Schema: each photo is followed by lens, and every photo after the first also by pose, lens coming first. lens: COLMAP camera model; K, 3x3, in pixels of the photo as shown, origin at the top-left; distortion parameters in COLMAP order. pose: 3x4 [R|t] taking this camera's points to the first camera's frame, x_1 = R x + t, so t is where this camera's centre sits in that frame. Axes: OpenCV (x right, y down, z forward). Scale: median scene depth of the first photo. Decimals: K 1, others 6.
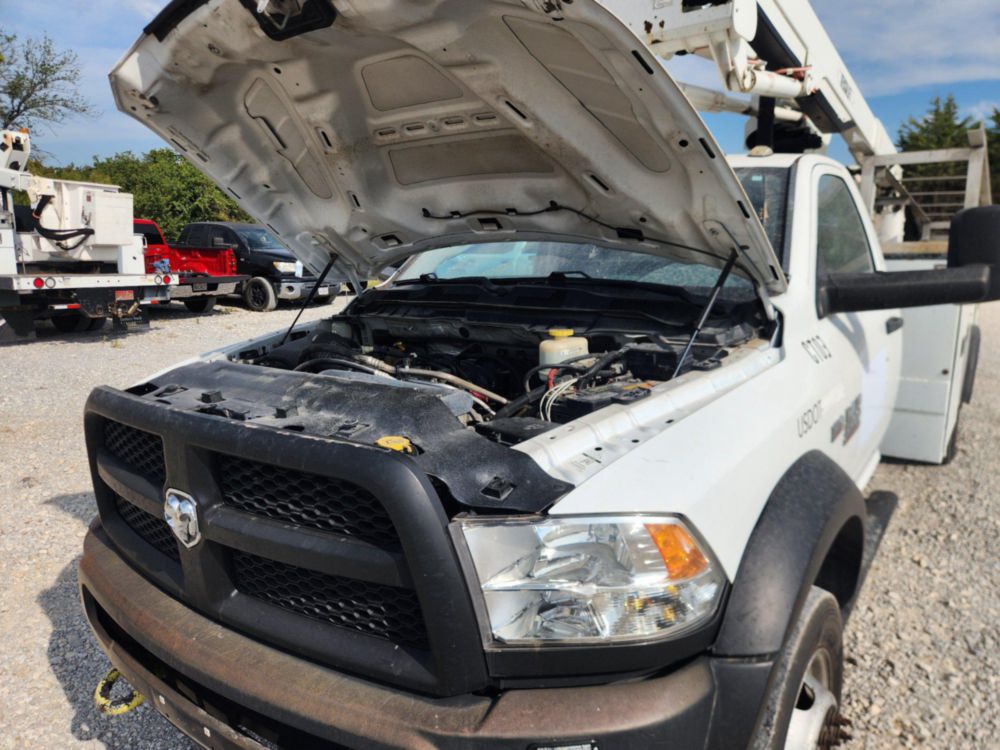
lens RADIAL K [[673.6, 0, 498.2], [0, 673.6, 373.5], [0, 0, 1]] dist [0.068122, -0.059892]
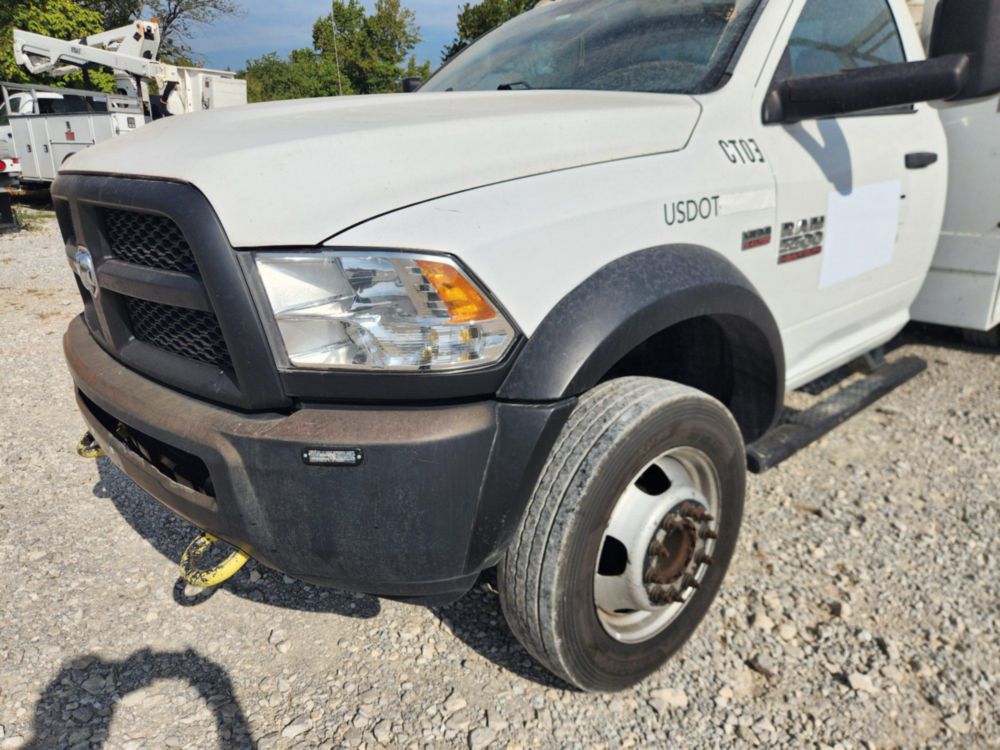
lens RADIAL K [[673.6, 0, 489.6], [0, 673.6, 370.5], [0, 0, 1]] dist [0.068122, -0.059892]
pose [[0.978536, 0.059910, -0.197176, 0.077774], [-0.034273, 0.990796, 0.130954, 0.035491], [0.203207, -0.121385, 0.971583, -0.002425]]
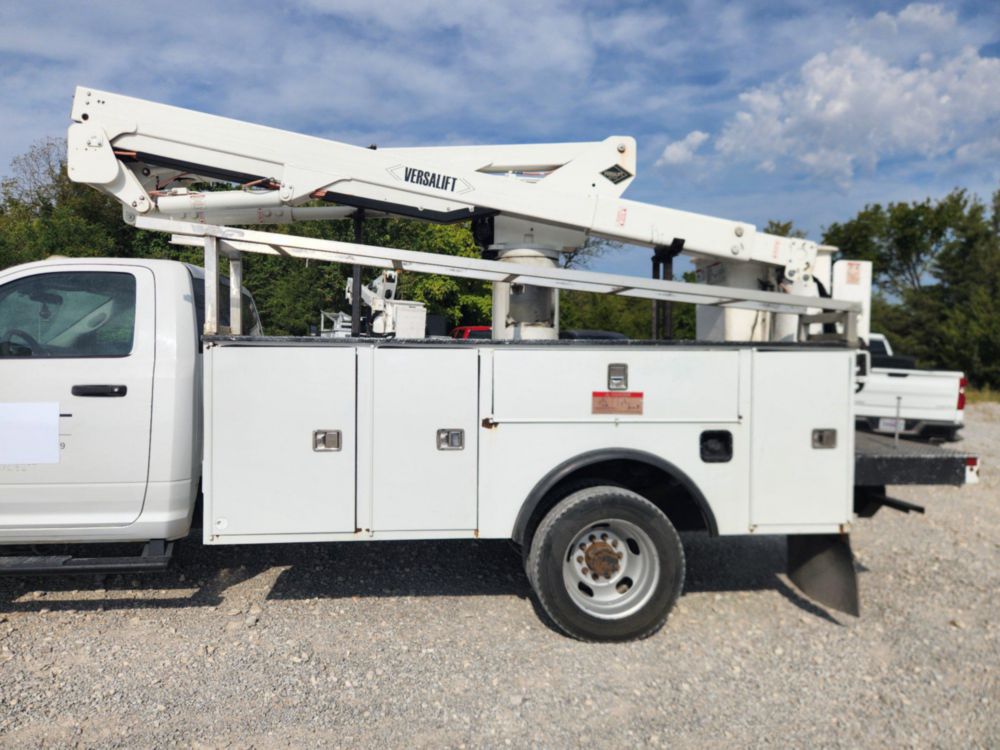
lens RADIAL K [[673.6, 0, 499.2], [0, 673.6, 369.1], [0, 0, 1]] dist [0.068122, -0.059892]
pose [[0.669786, 0.041103, -0.741416, 0.666370], [-0.165842, 0.981526, -0.095405, -0.038111], [0.723798, 0.186859, 0.664229, 0.246740]]
